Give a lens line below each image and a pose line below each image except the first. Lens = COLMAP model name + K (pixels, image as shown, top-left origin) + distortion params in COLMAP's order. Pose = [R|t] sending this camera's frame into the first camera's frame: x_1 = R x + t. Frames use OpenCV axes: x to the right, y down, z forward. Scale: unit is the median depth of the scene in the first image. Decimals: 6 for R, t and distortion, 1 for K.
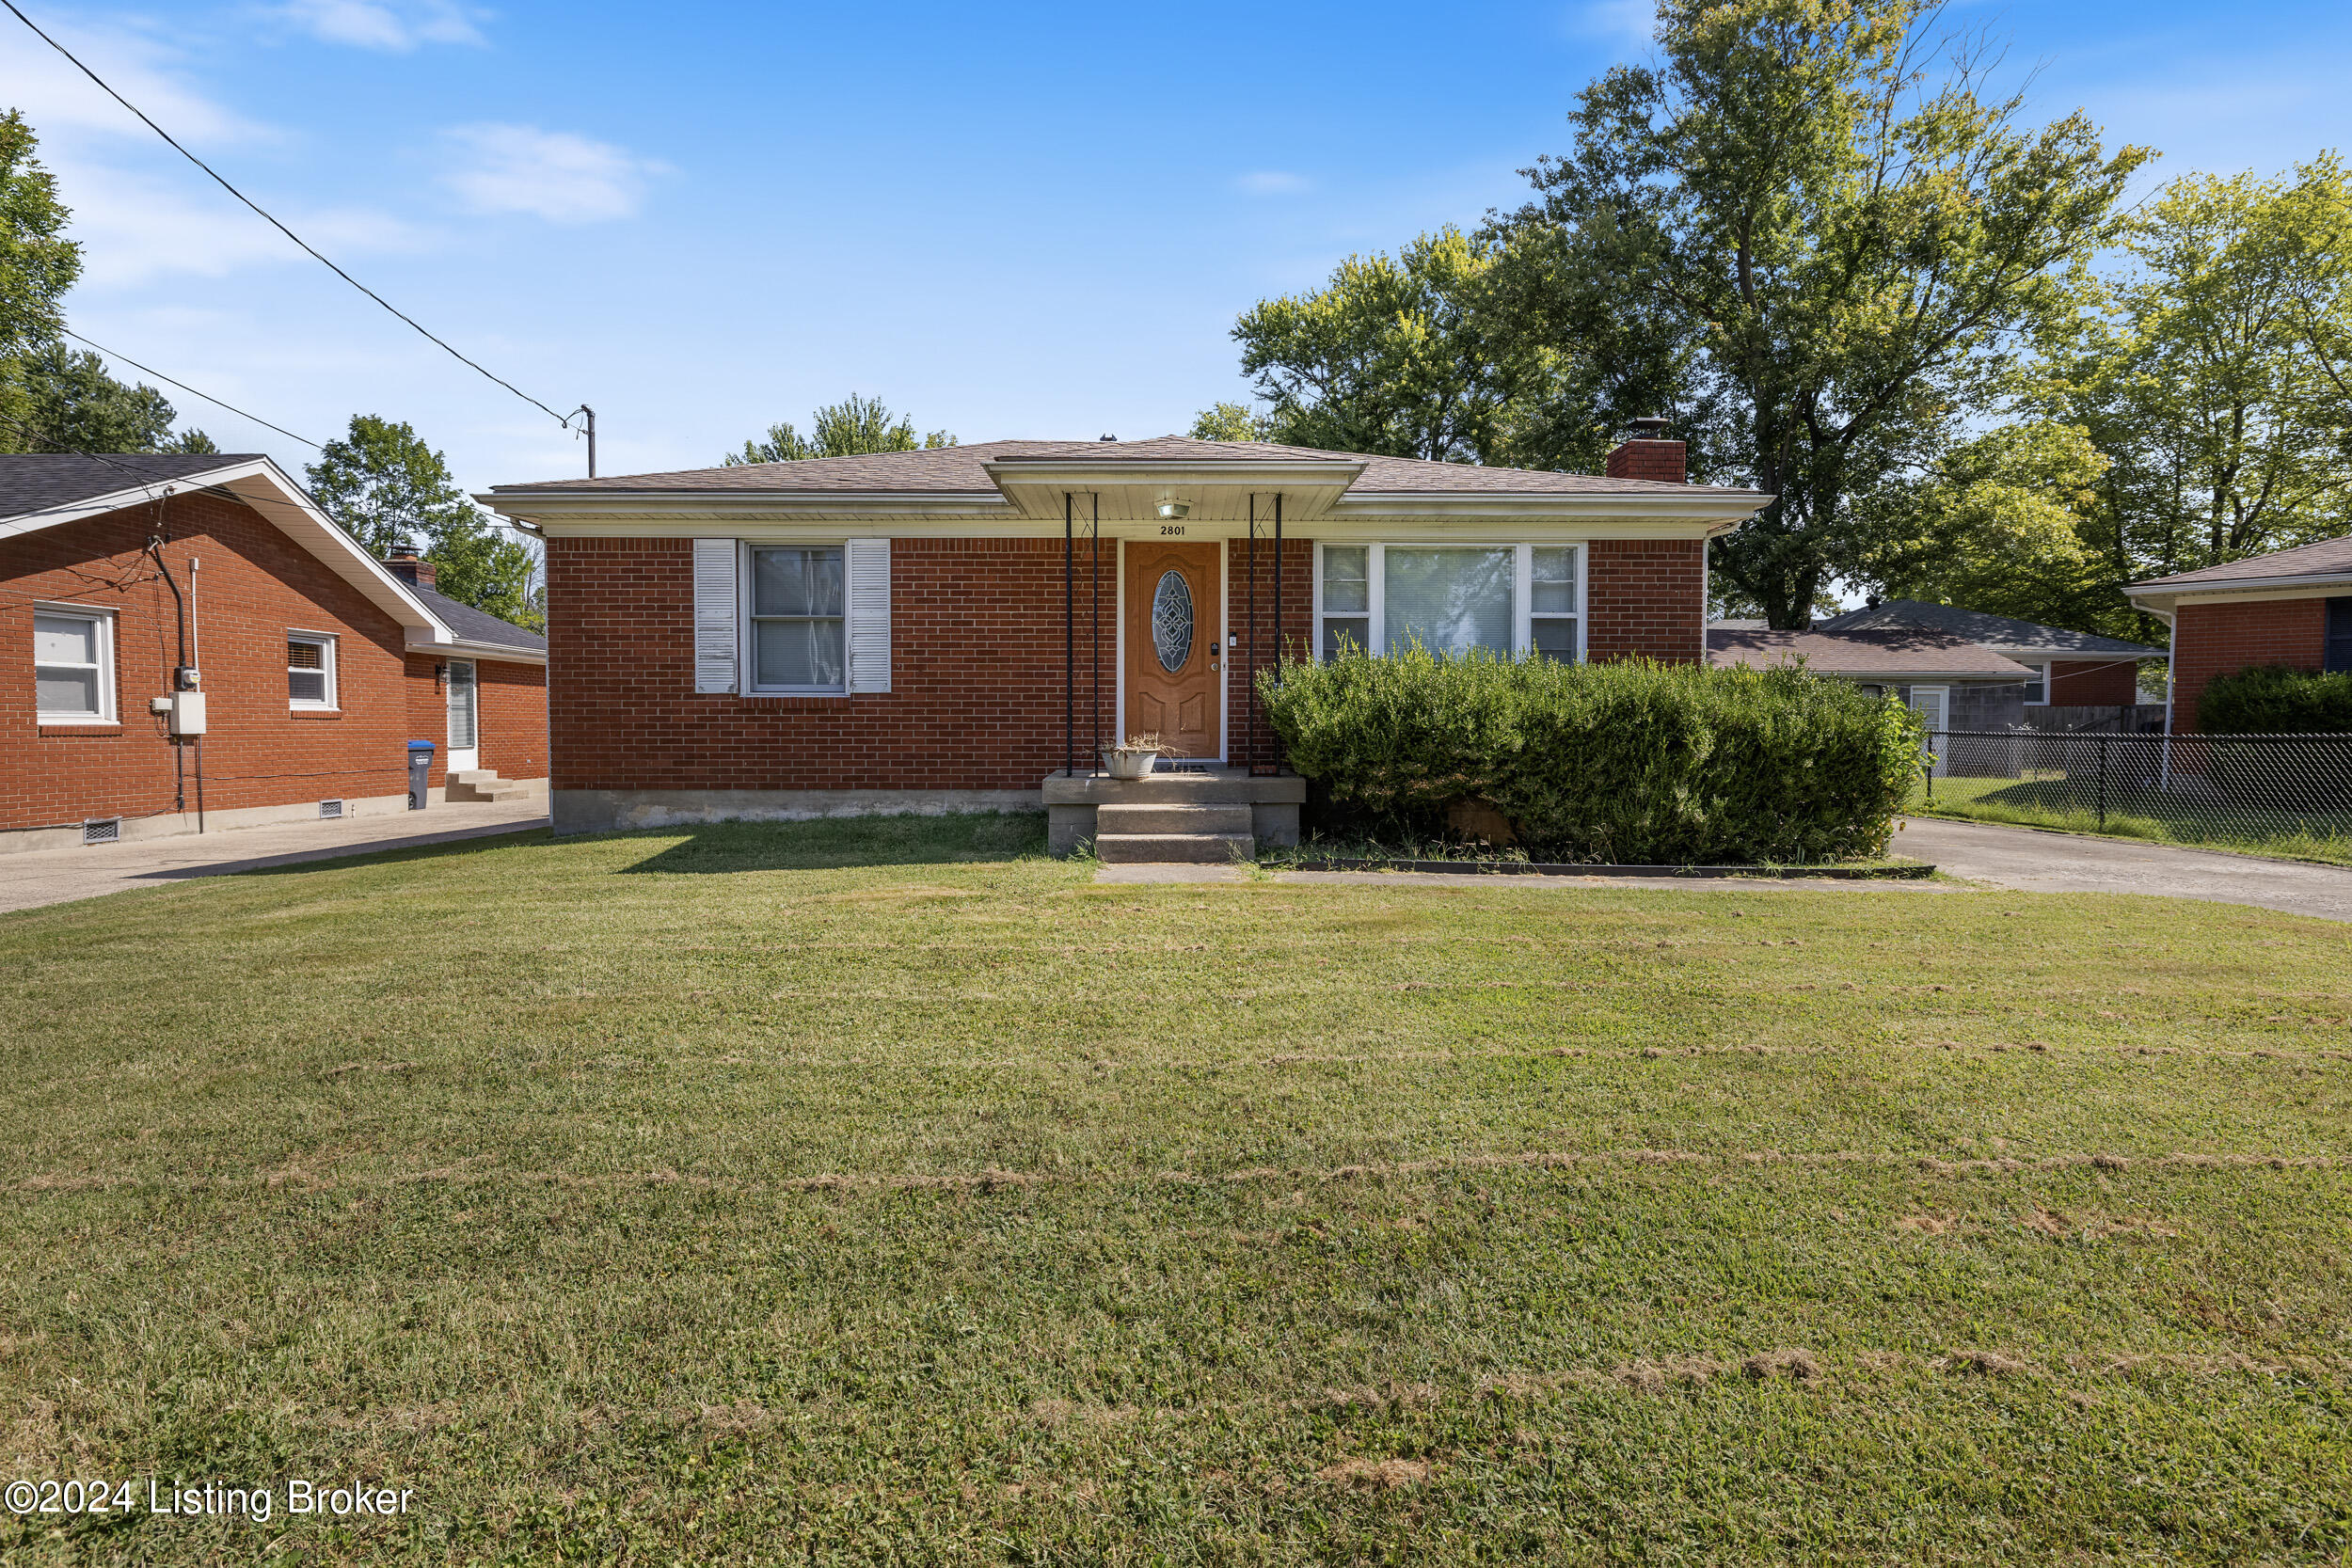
lens RADIAL K [[1203.2, 0, 1183.8], [0, 1203.2, 742.9], [0, 0, 1]] dist [0.000249, 0.000321]
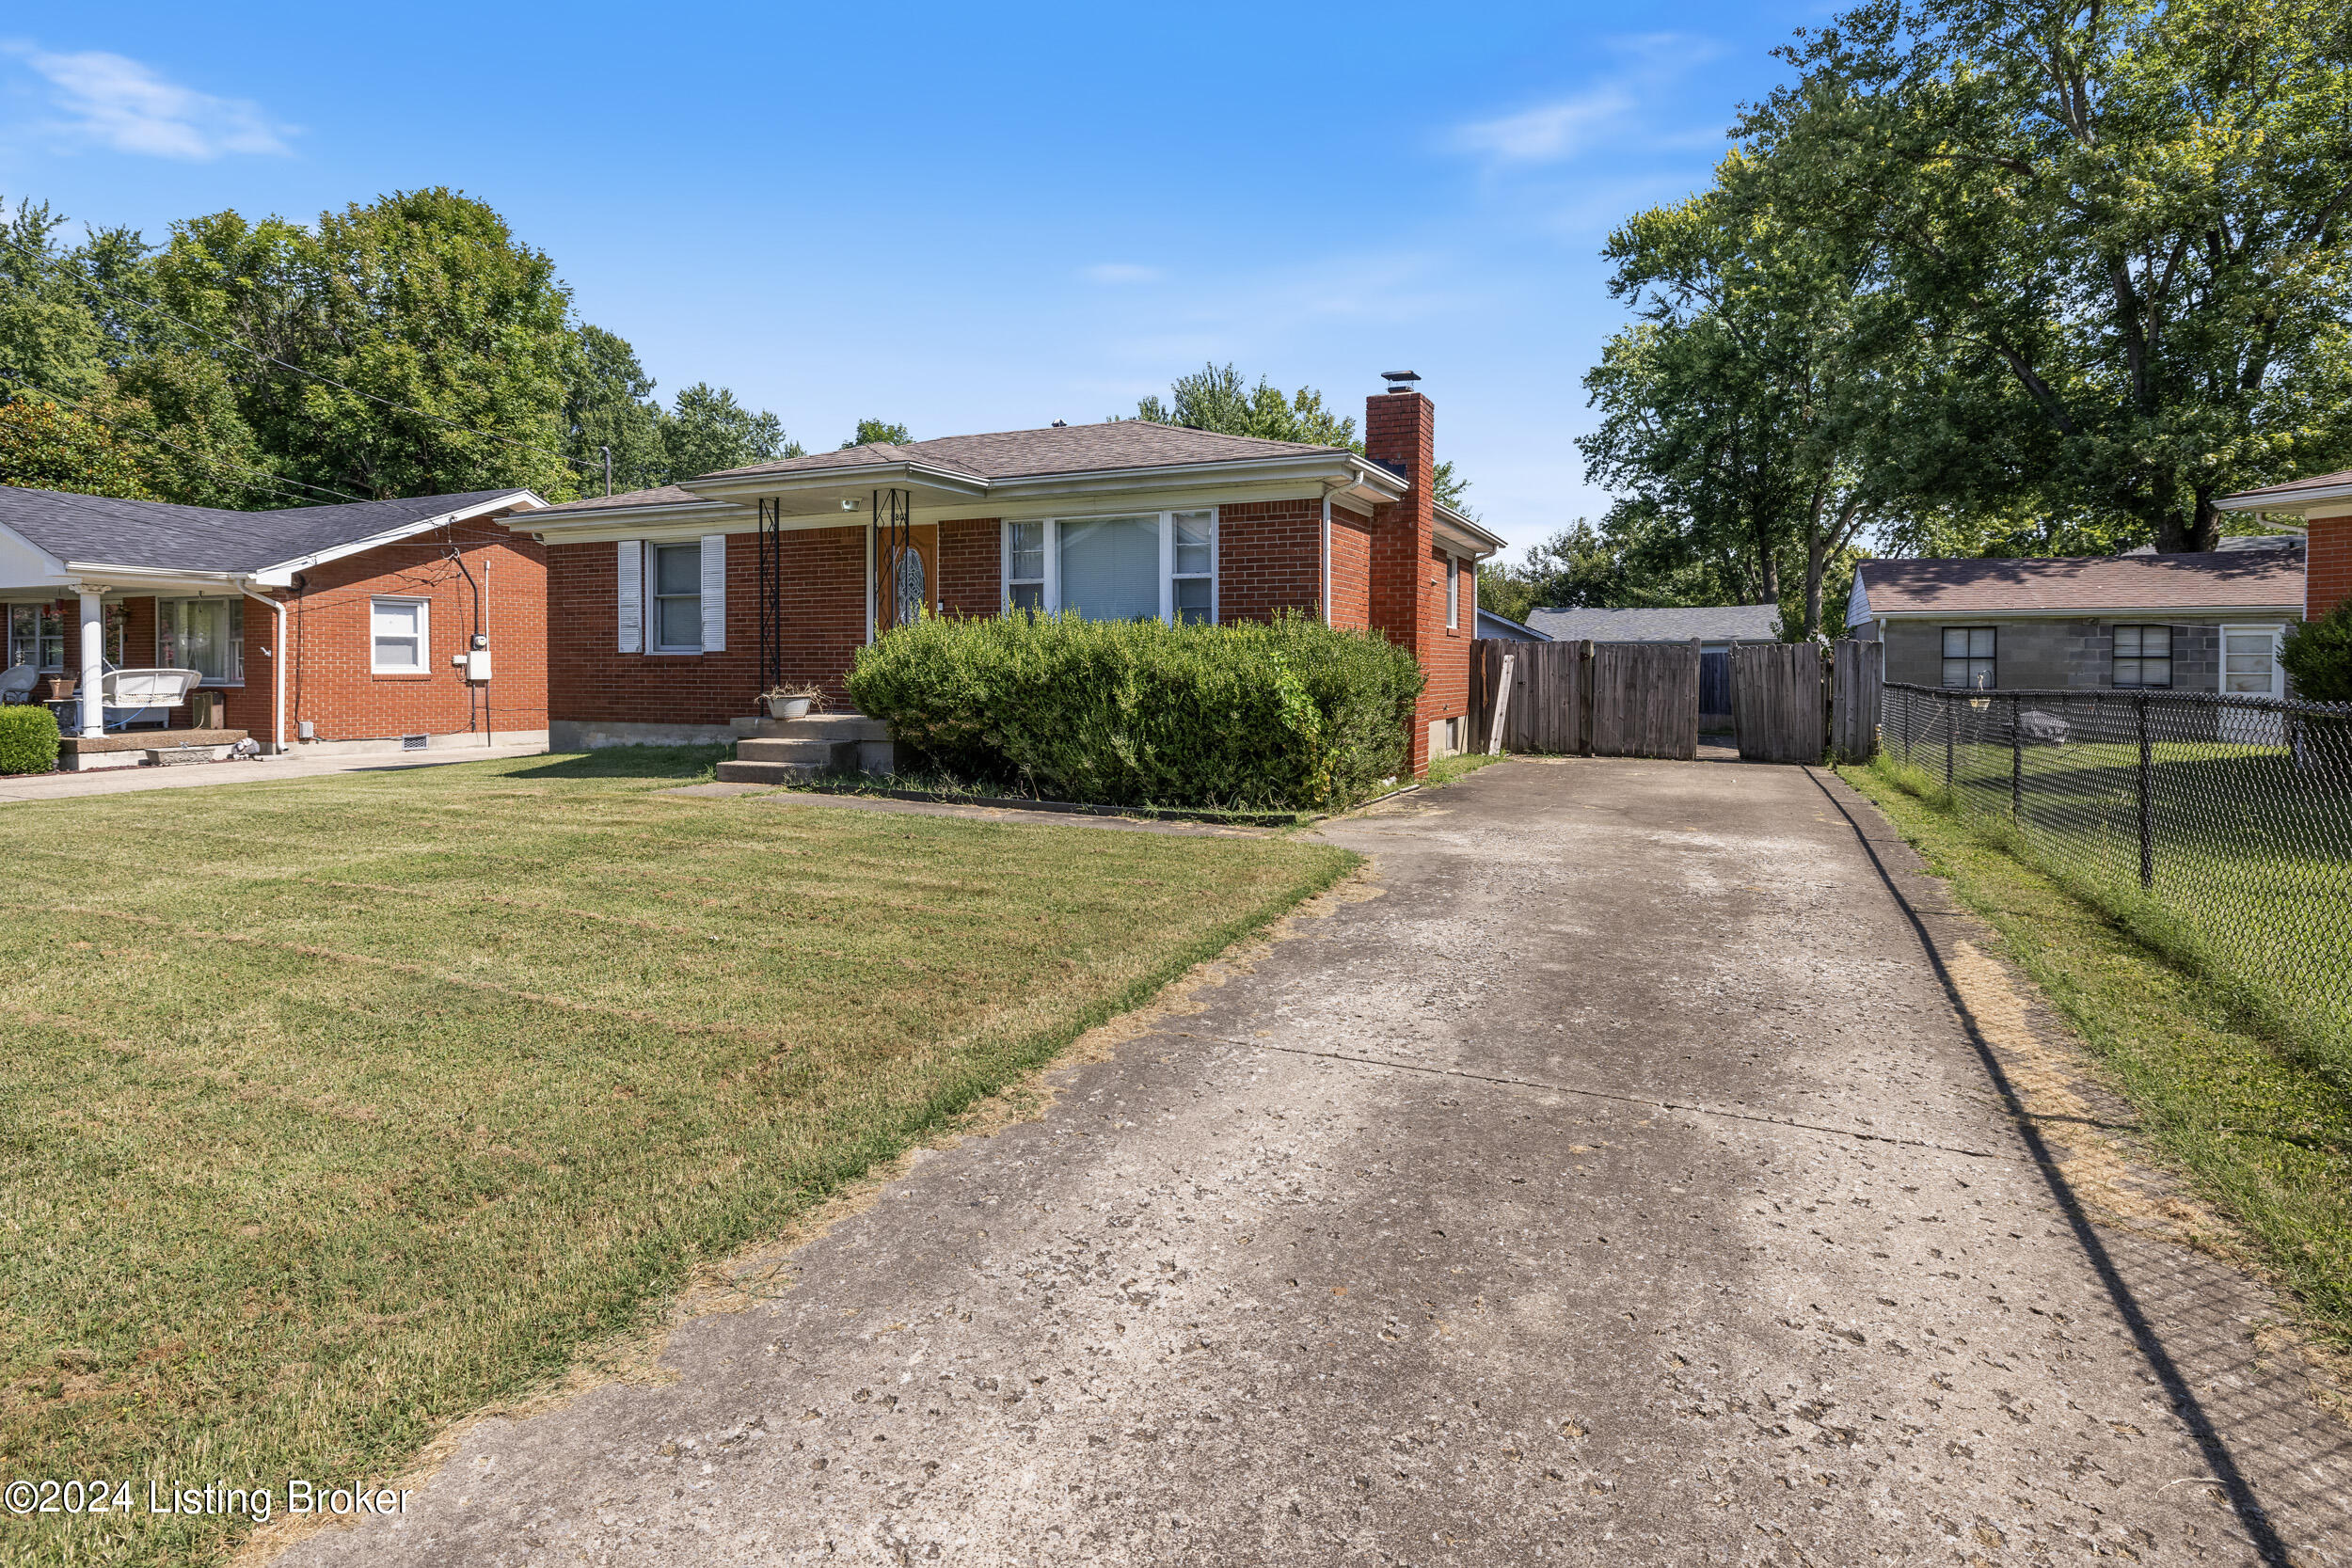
lens RADIAL K [[1237.6, 0, 1182.4], [0, 1237.6, 658.8], [0, 0, 1]] dist [-0.002997, -0.000294]
pose [[0.902263, -0.003012, -0.431175, 0.782332], [-0.007179, 0.999732, -0.022005, -0.007028], [0.431126, 0.022949, 0.902000, -0.006178]]
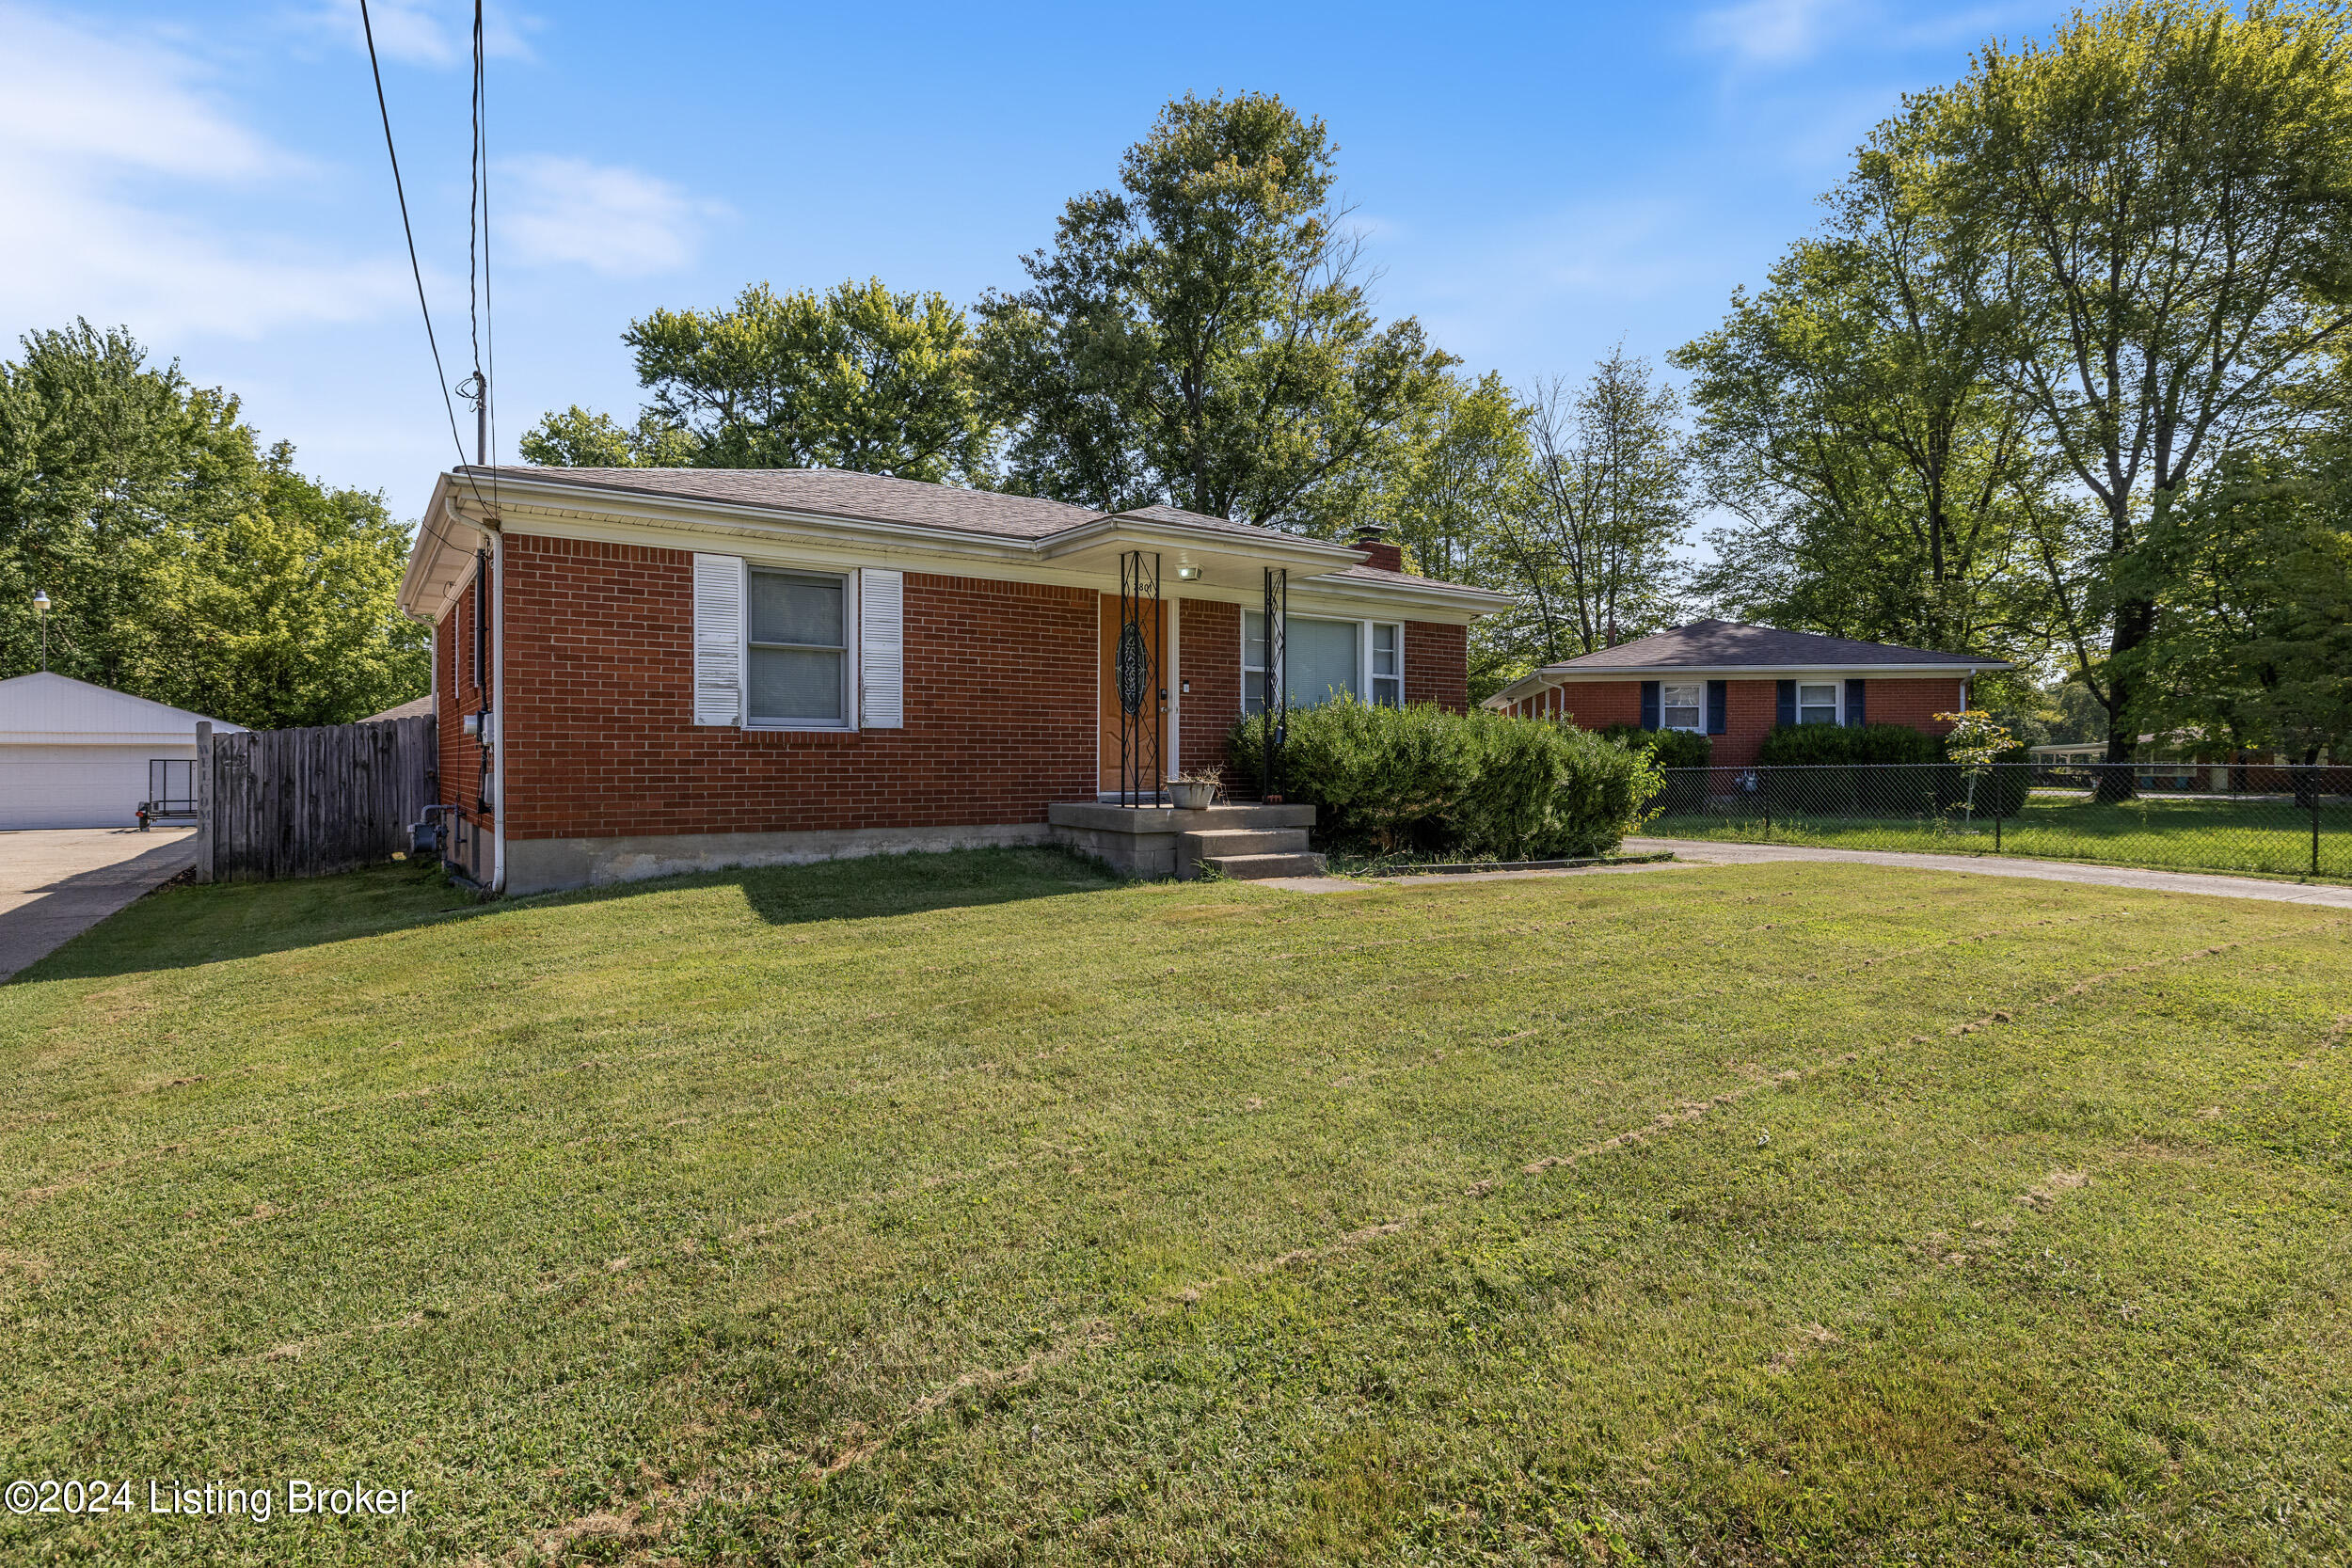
lens RADIAL K [[1203.2, 0, 1183.8], [0, 1203.2, 742.9], [0, 0, 1]] dist [0.000249, 0.000321]
pose [[0.825878, 0.008975, 0.563777, -0.598177], [0.009725, 0.999498, -0.030157, 0.001929], [-0.563764, 0.030389, 0.825376, 0.061211]]
